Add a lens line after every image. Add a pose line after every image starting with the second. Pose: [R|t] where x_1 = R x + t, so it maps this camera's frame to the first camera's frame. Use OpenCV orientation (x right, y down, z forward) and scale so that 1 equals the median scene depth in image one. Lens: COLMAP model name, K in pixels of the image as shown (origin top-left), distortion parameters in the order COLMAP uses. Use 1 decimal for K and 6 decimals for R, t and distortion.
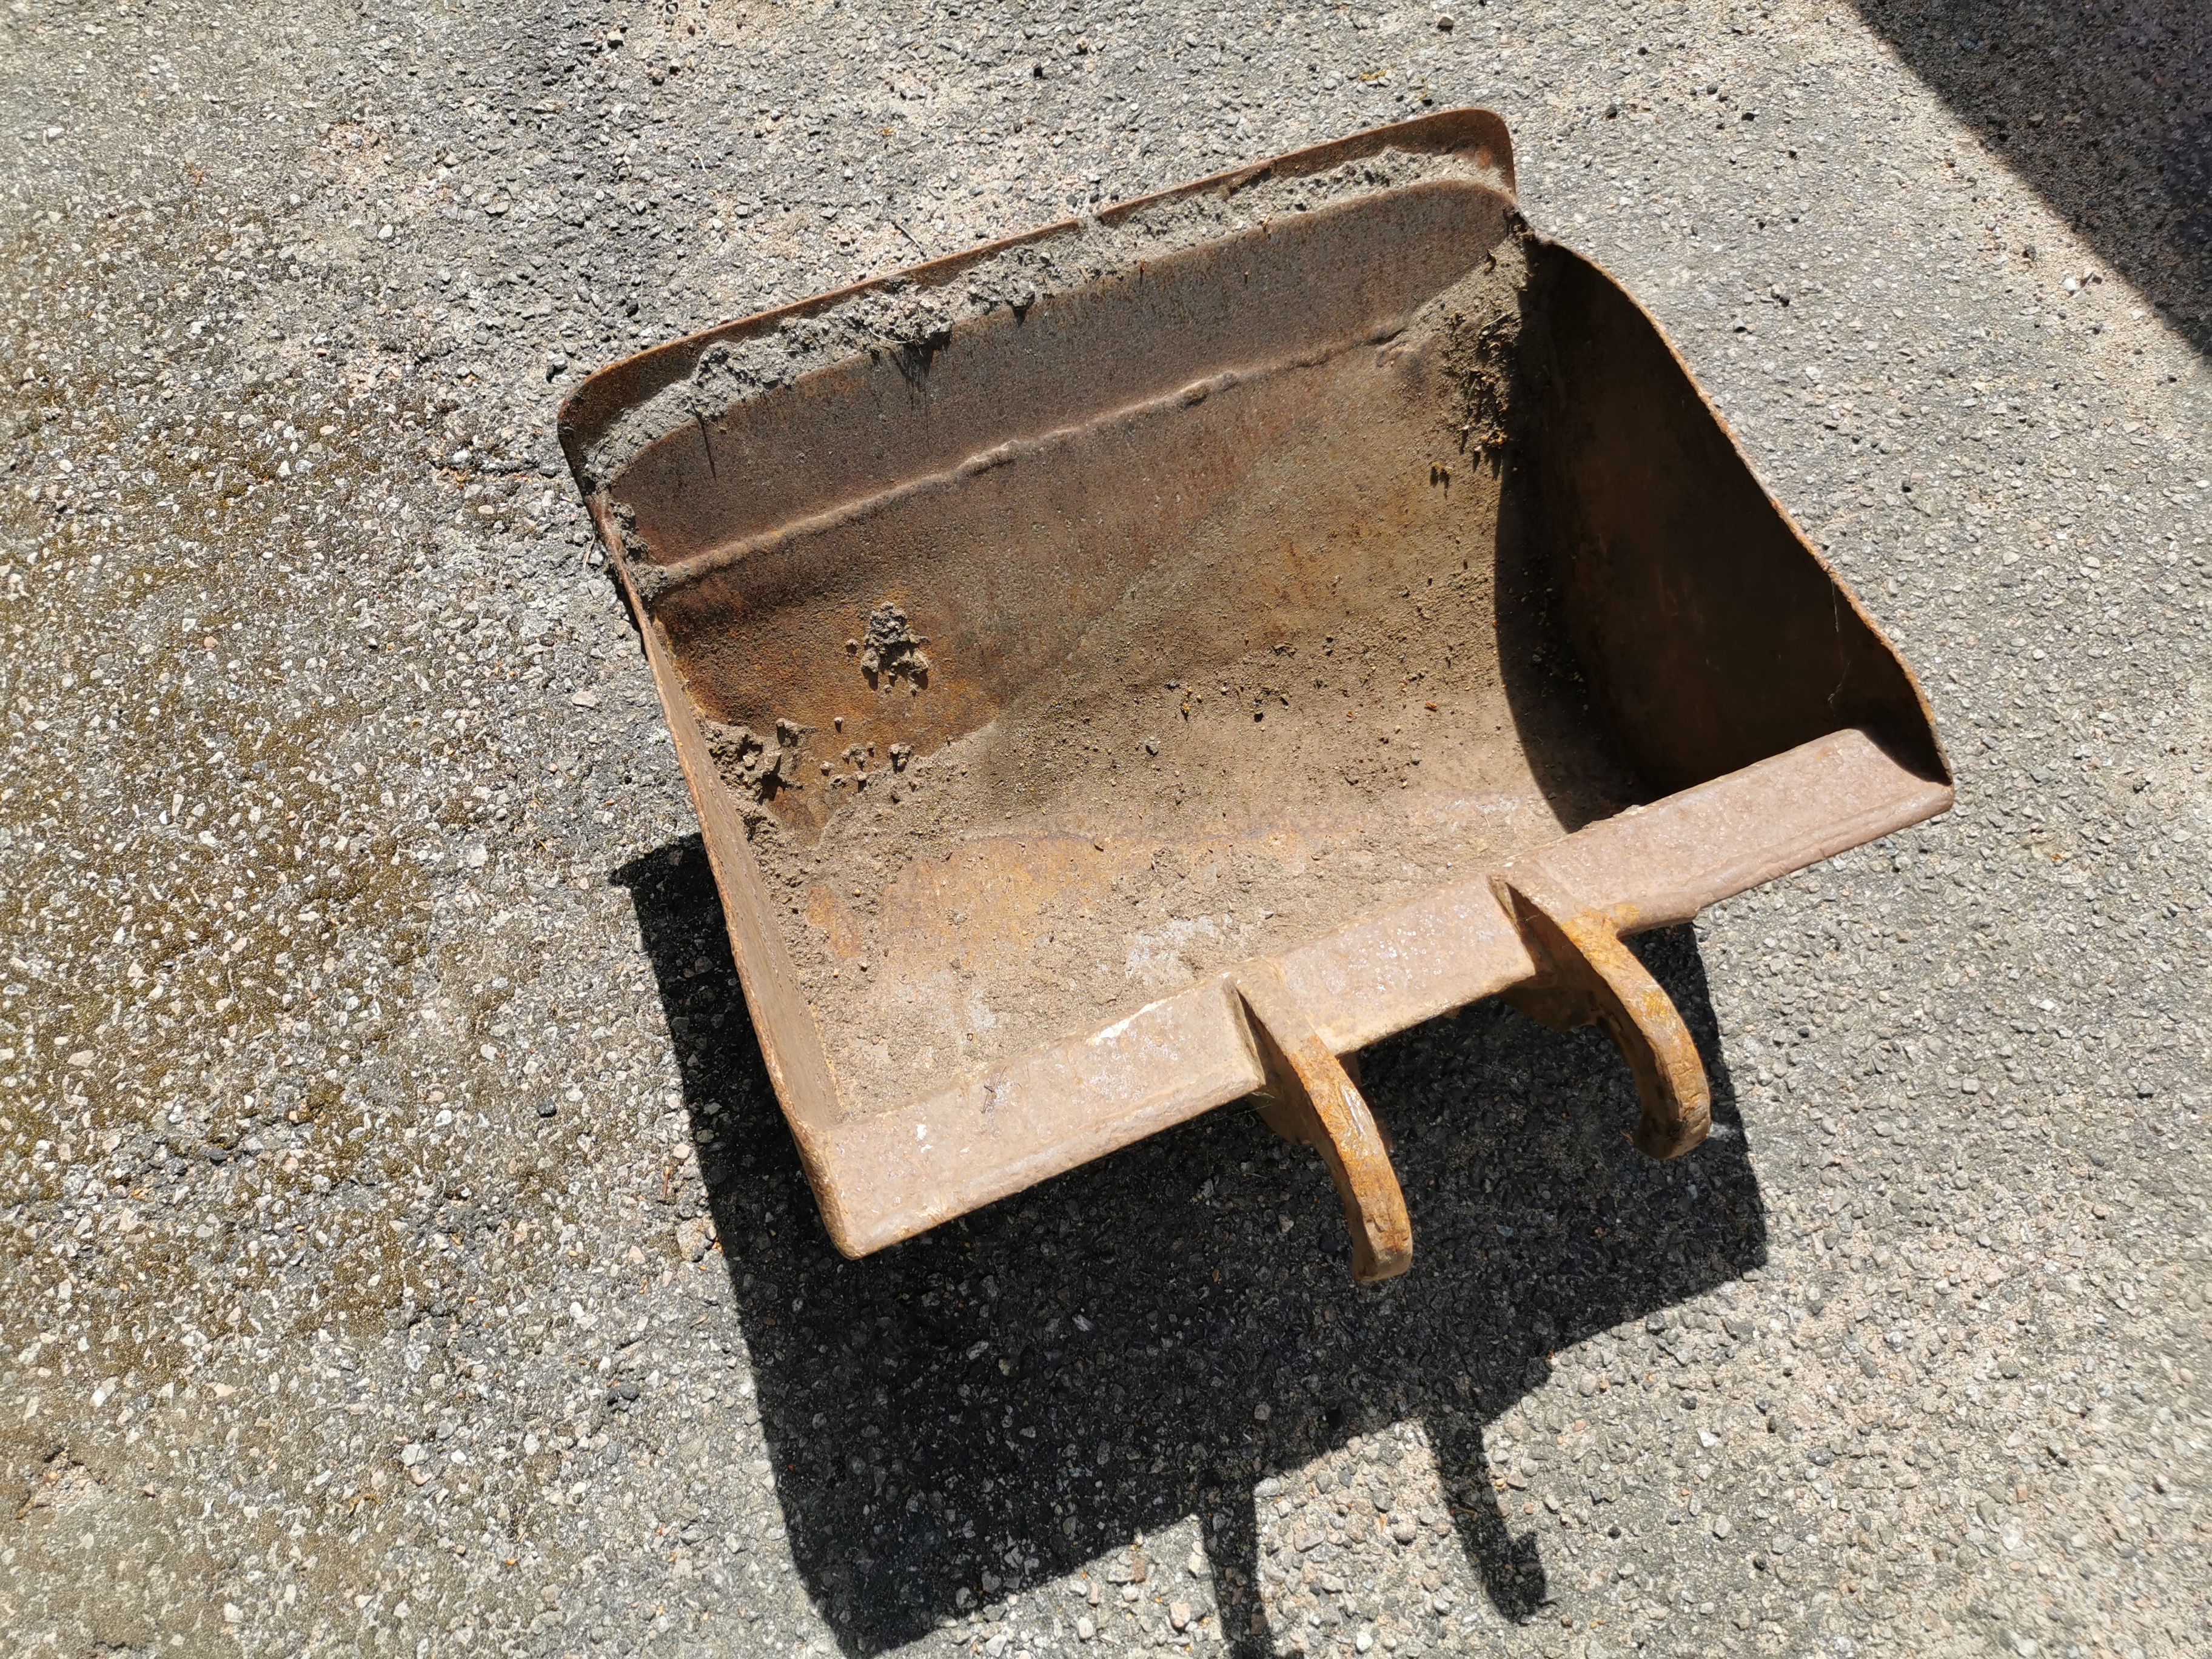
lens RADIAL K [[1725.9, 0, 1114.5], [0, 1725.9, 836.5], [0, 0, 1]] dist [0.018539, -0.008635]
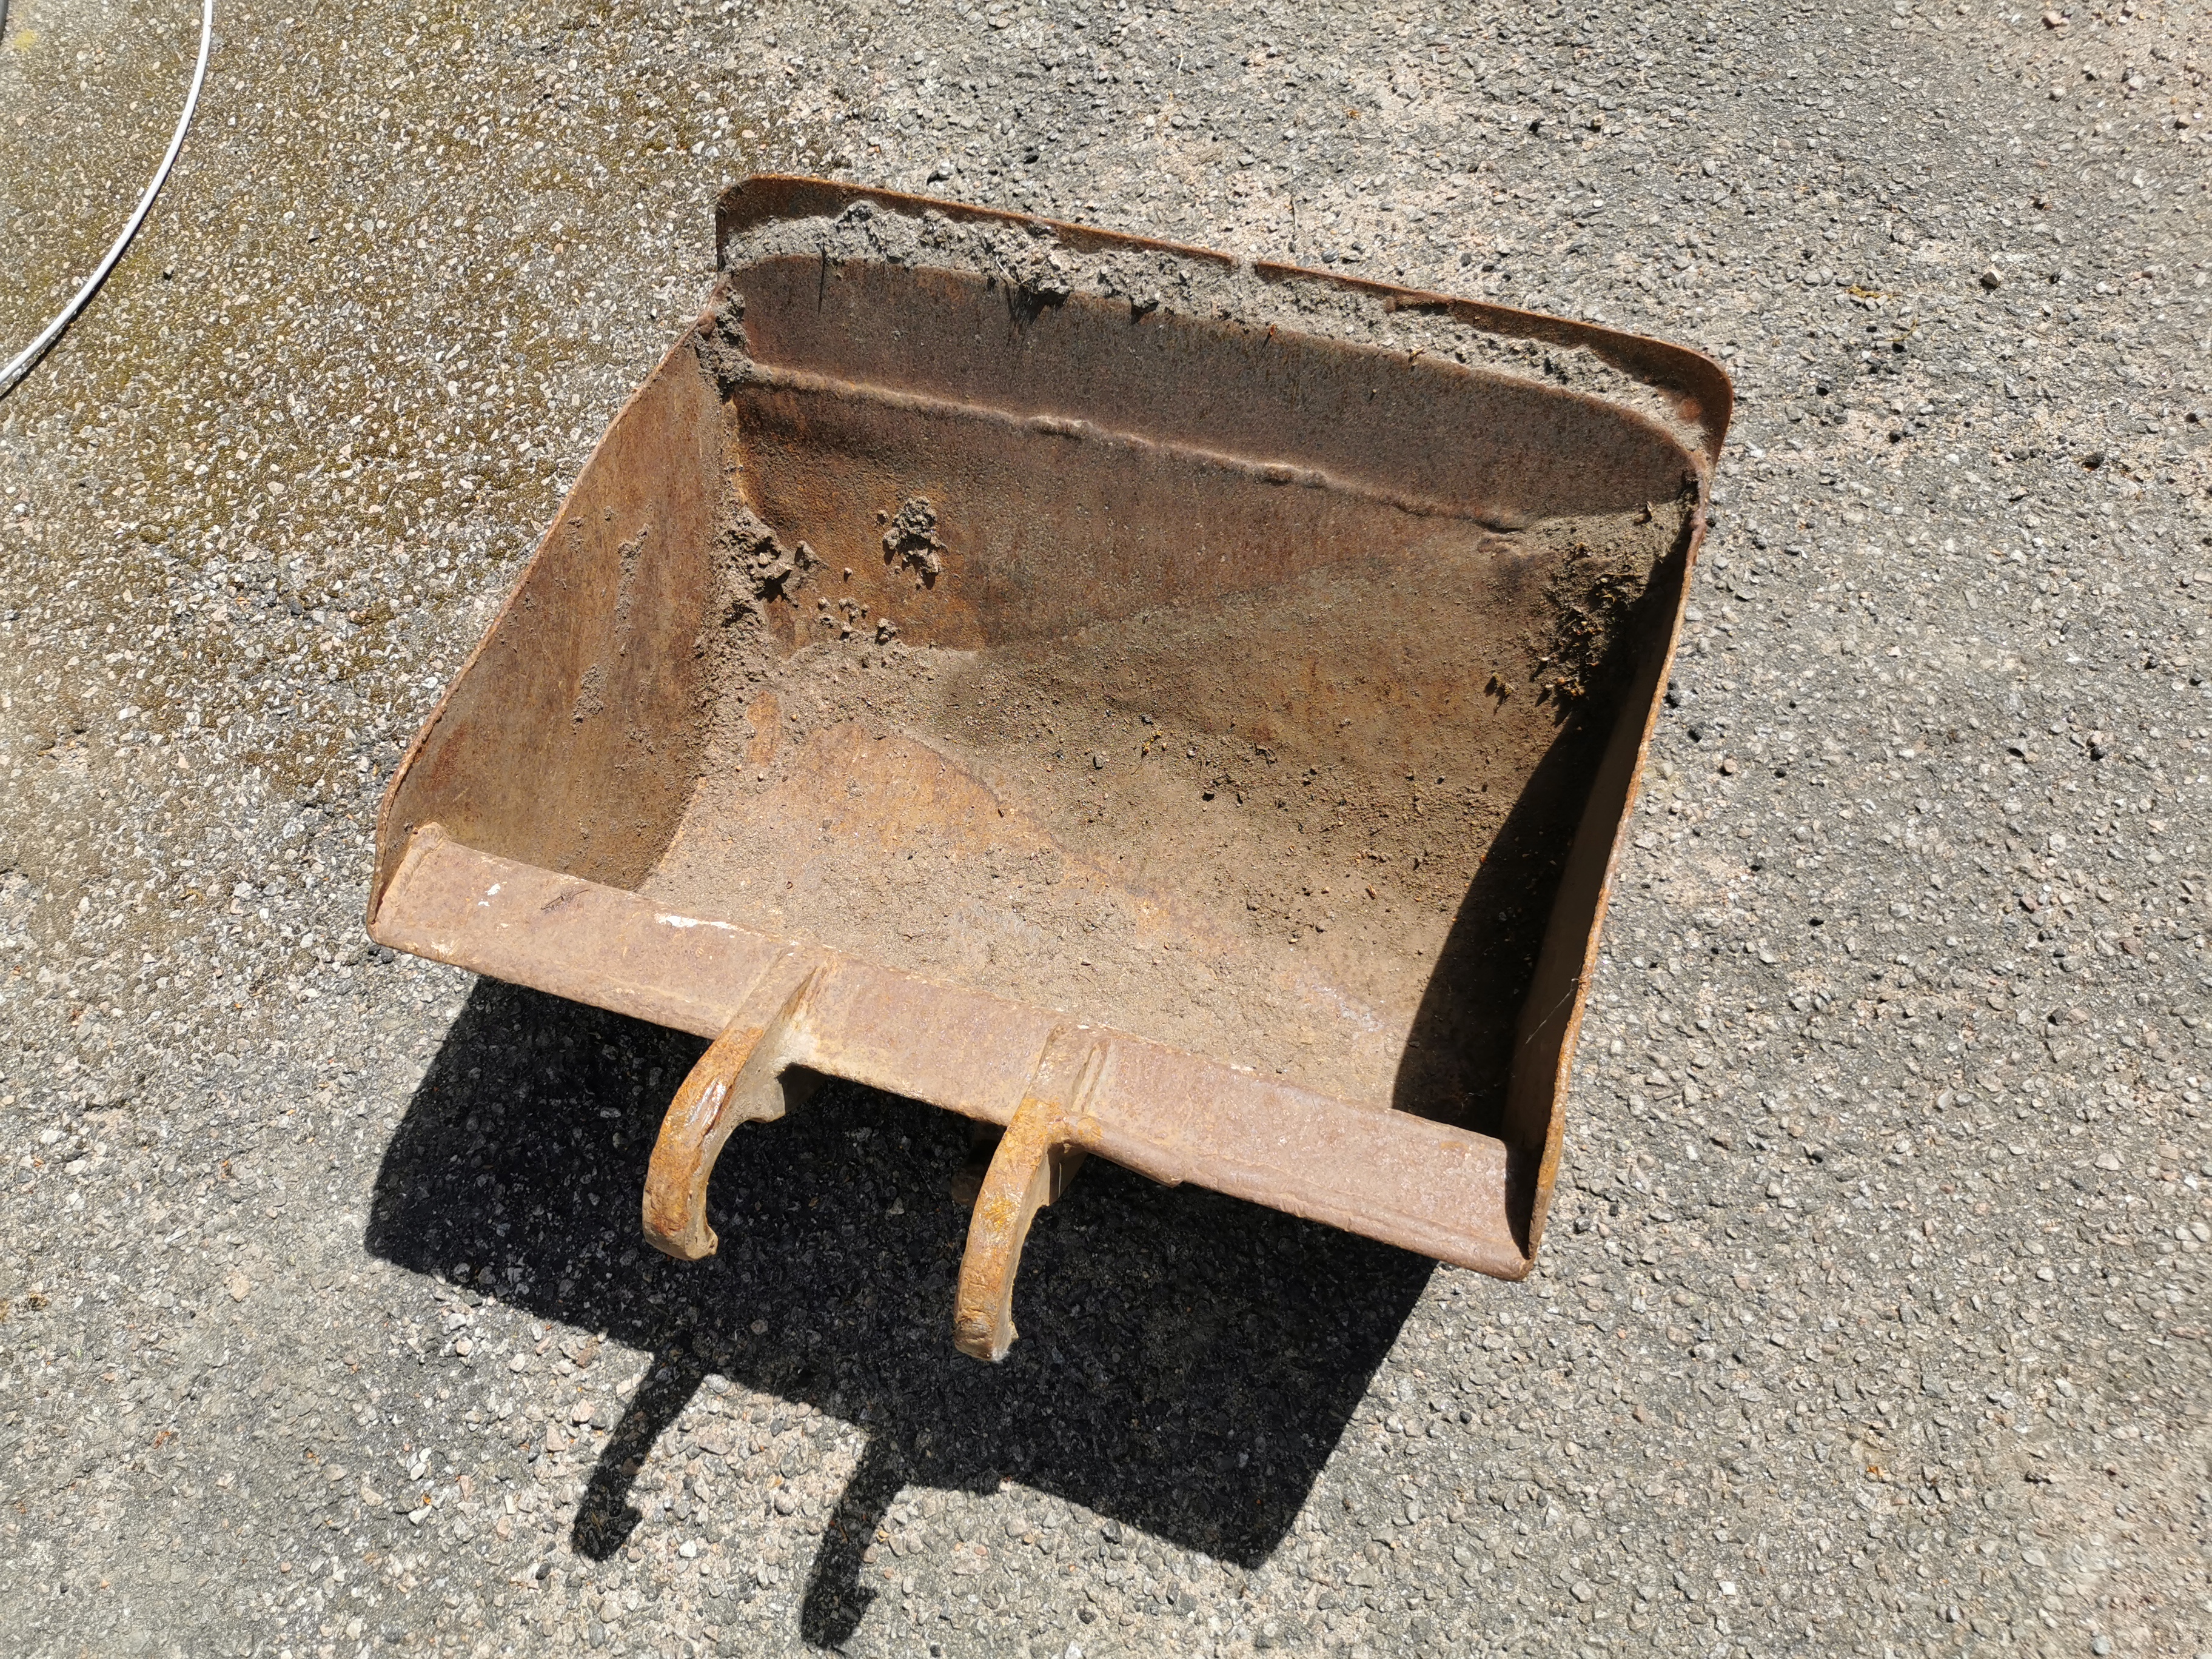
lens RADIAL K [[1725.9, 0, 1114.5], [0, 1725.9, 836.5], [0, 0, 1]] dist [0.018539, -0.008635]
pose [[0.752752, 0.565709, -0.336656, 0.421294], [-0.545459, 0.822303, 0.162149, -0.196951], [0.368562, 0.061574, 0.927562, 0.077879]]
